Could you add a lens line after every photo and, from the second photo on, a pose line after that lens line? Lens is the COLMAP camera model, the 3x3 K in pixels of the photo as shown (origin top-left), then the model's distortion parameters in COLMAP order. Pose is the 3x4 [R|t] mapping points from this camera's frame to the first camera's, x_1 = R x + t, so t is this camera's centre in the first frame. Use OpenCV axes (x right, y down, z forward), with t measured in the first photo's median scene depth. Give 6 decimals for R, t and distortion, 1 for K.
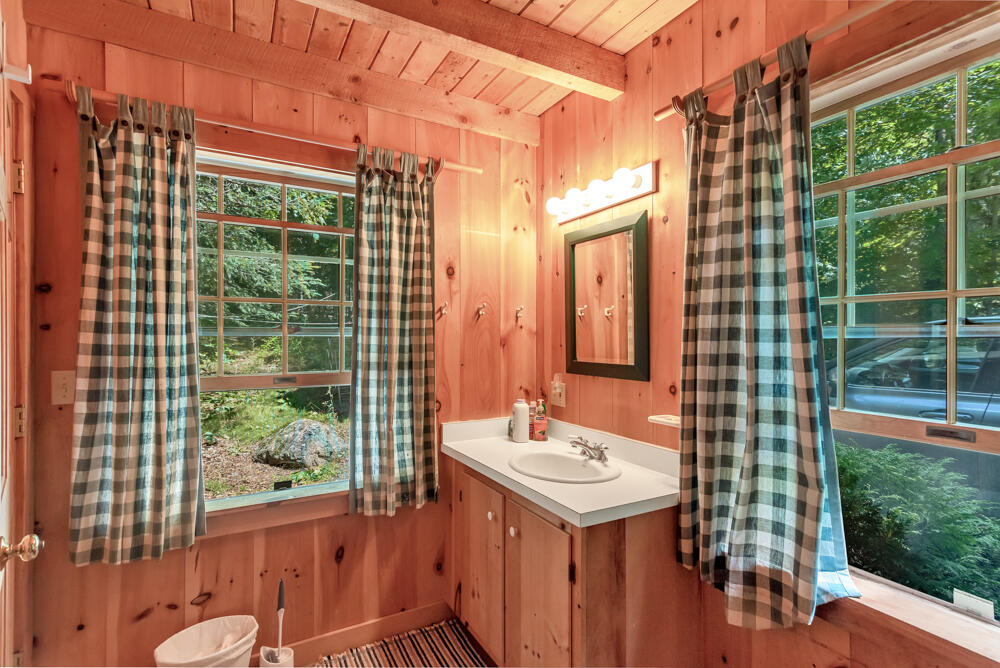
lens RADIAL K [[476.1, 0, 500.0], [0, 476.1, 334.0], [0, 0, 1]] dist [0.000571, 0.000042]
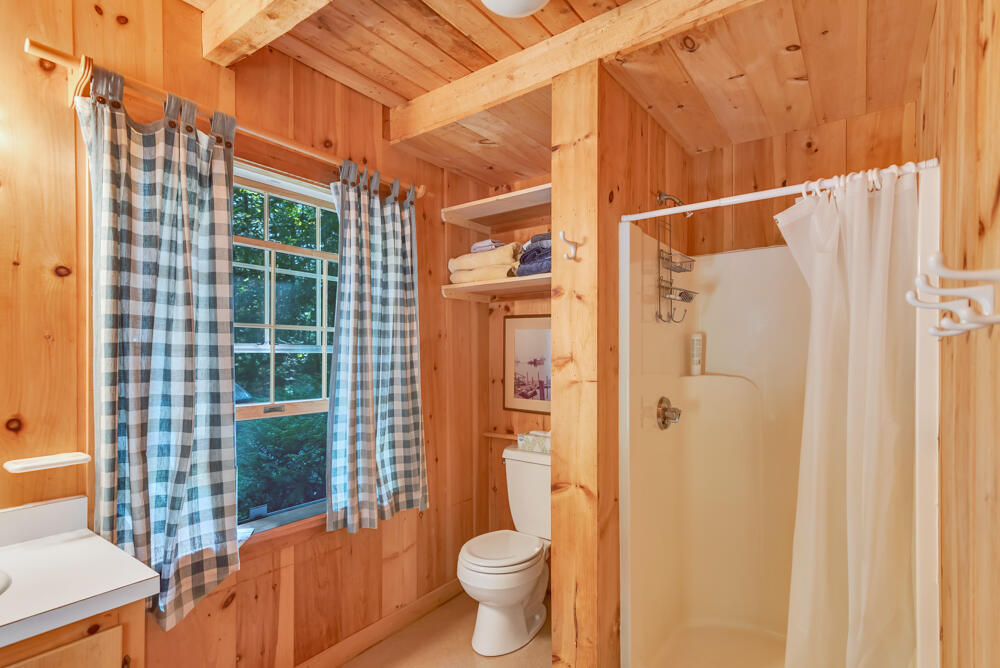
lens RADIAL K [[488.1, 0, 498.6], [0, 488.1, 353.5], [0, 0, 1]] dist [-0.001292, -0.000182]
pose [[-0.409315, -0.001248, 0.912392, -0.757063], [-0.005623, 0.999984, -0.001155, 0.006847], [-0.912376, -0.005603, -0.409315, 0.771867]]
